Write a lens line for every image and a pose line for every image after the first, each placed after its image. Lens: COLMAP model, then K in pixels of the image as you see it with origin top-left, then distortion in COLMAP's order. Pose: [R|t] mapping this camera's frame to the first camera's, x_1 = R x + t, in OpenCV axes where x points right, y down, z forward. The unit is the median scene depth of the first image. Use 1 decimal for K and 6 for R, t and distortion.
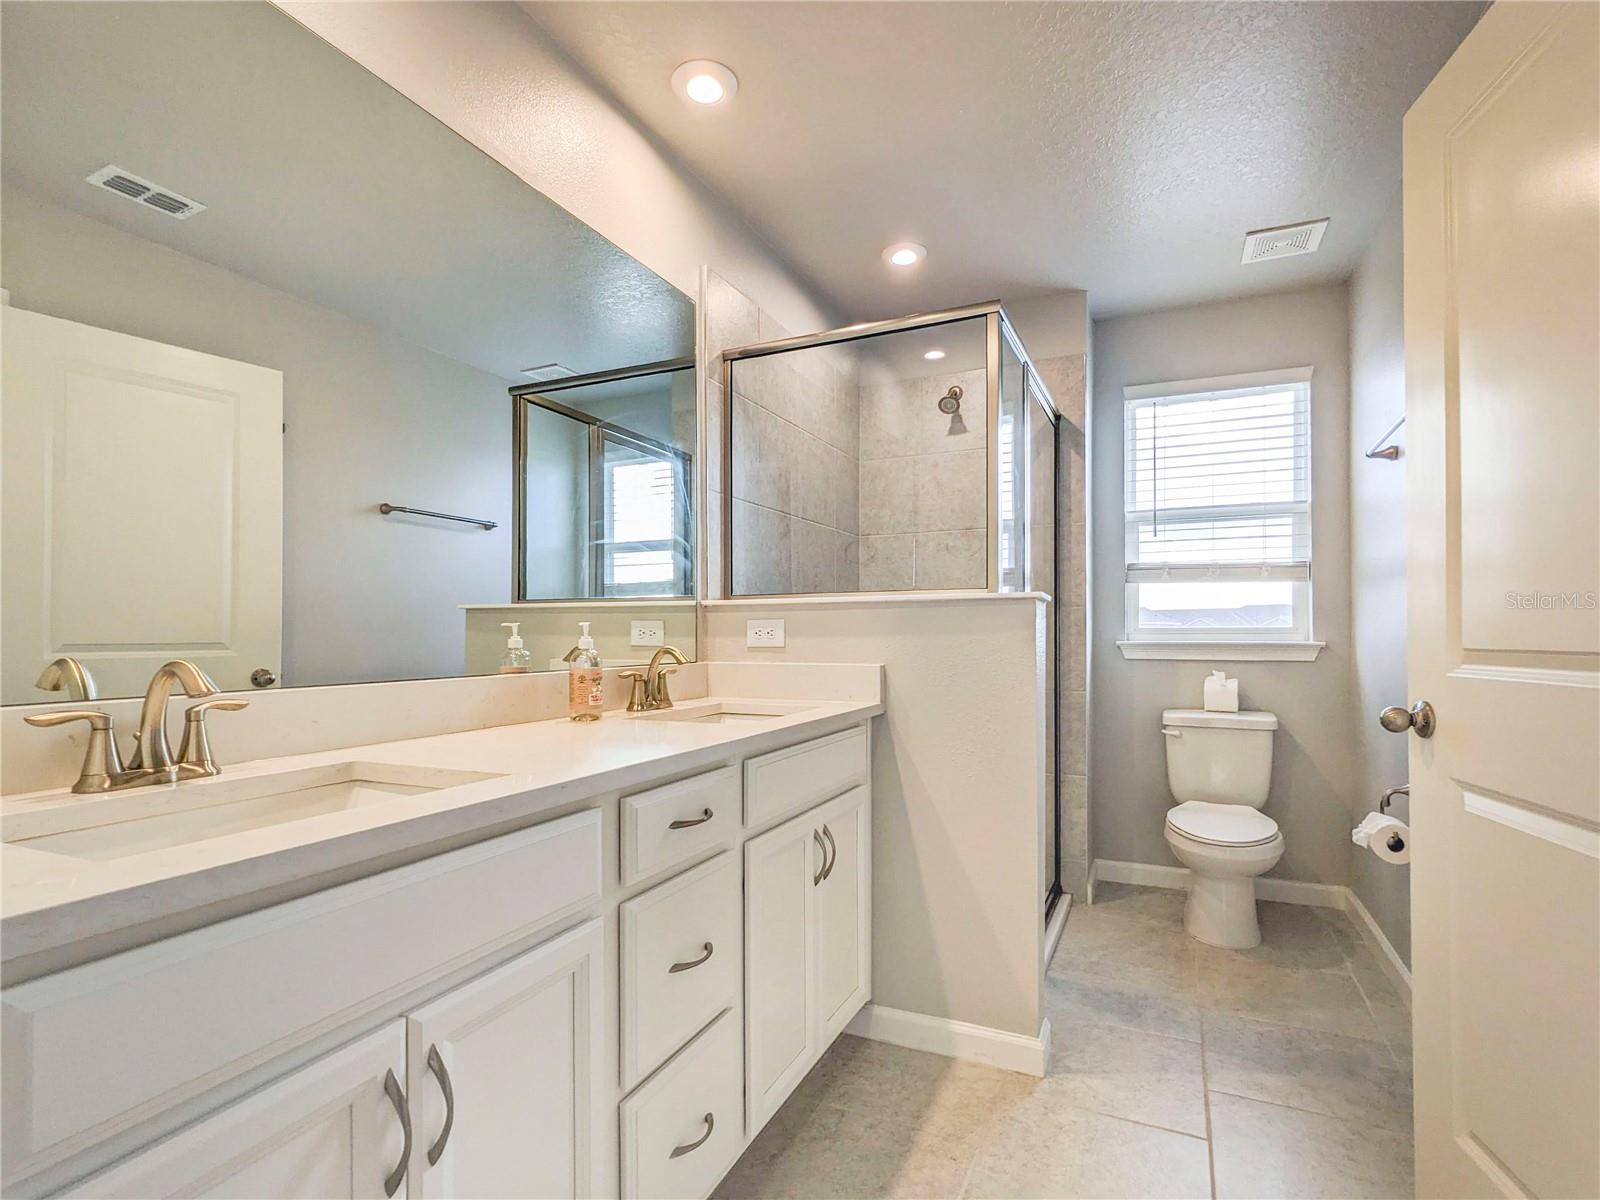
lens RADIAL K [[769.7, 0, 805.5], [0, 769.7, 601.6], [0, 0, 1]] dist [0.002552, 0.000658]
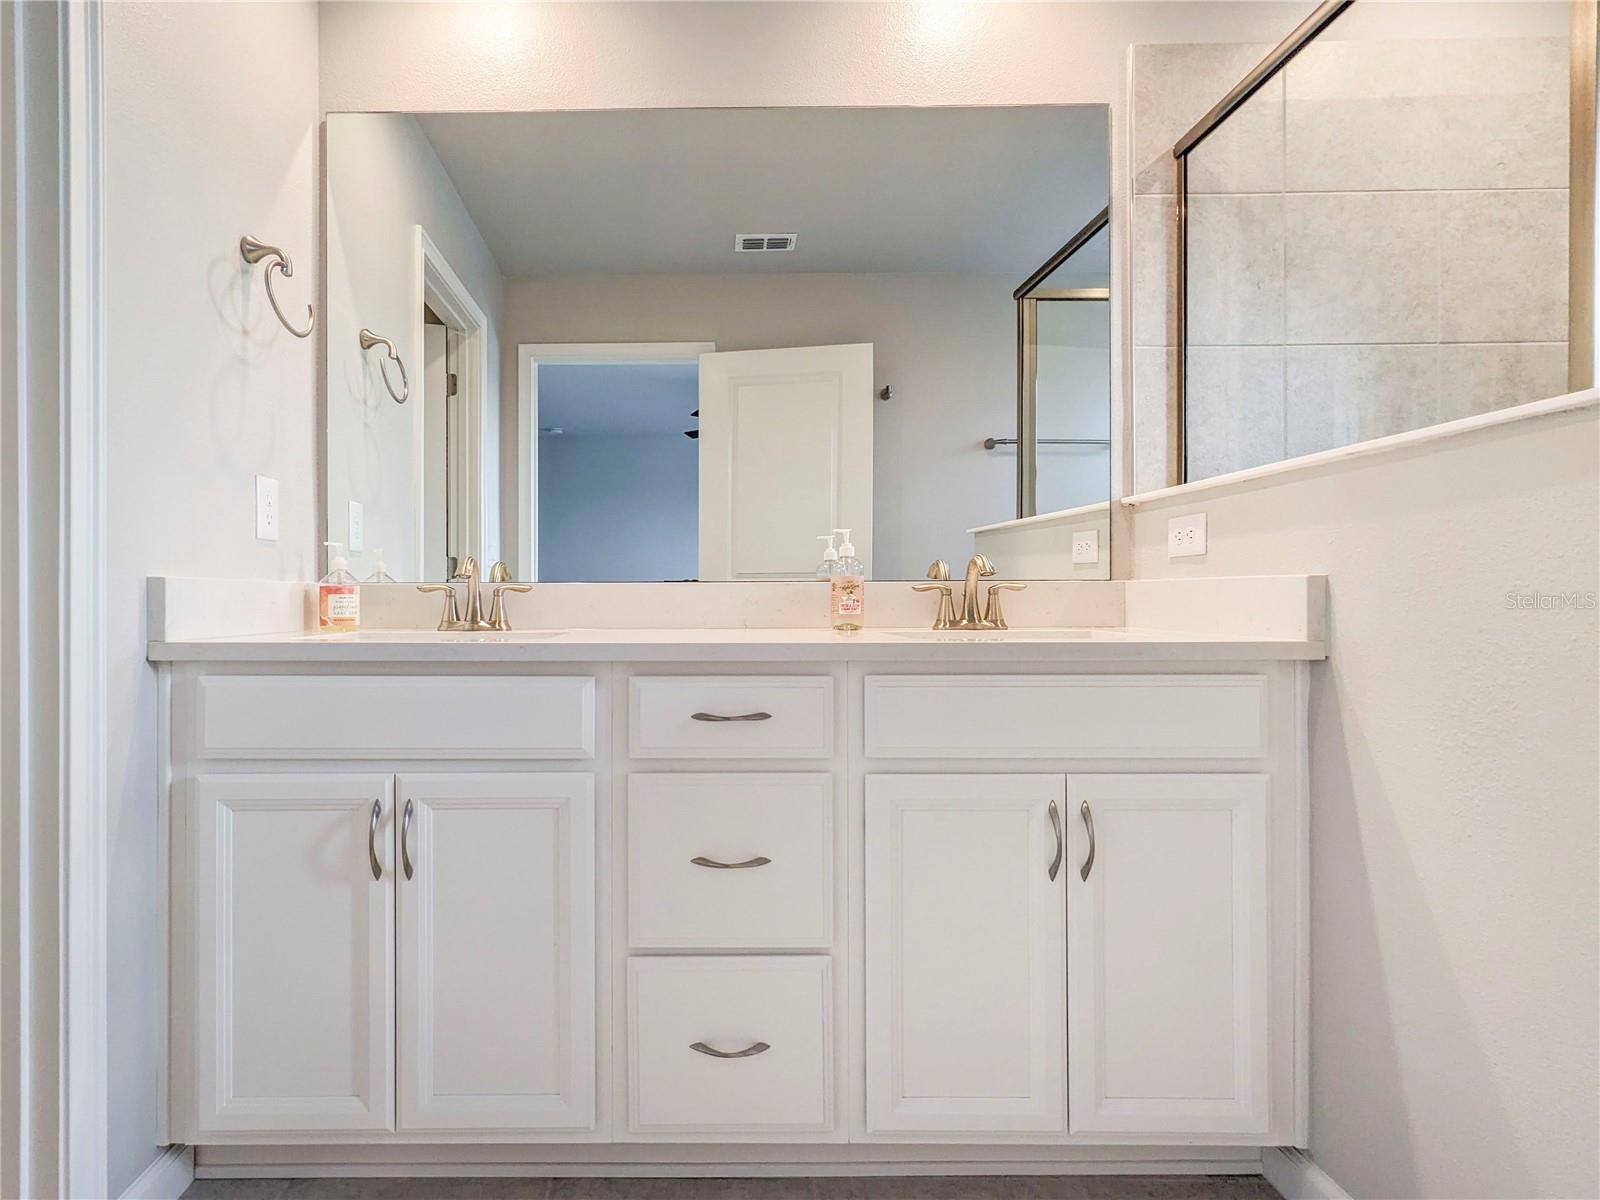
lens RADIAL K [[865.5, 0, 799.5], [0, 865.5, 570.7], [0, 0, 1]] dist [0.001954, 0.000329]
pose [[0.415455, -0.029962, -0.909120, 0.505972], [0.043031, 0.998986, -0.013259, 0.067838], [0.908595, -0.033611, 0.416323, 0.369524]]
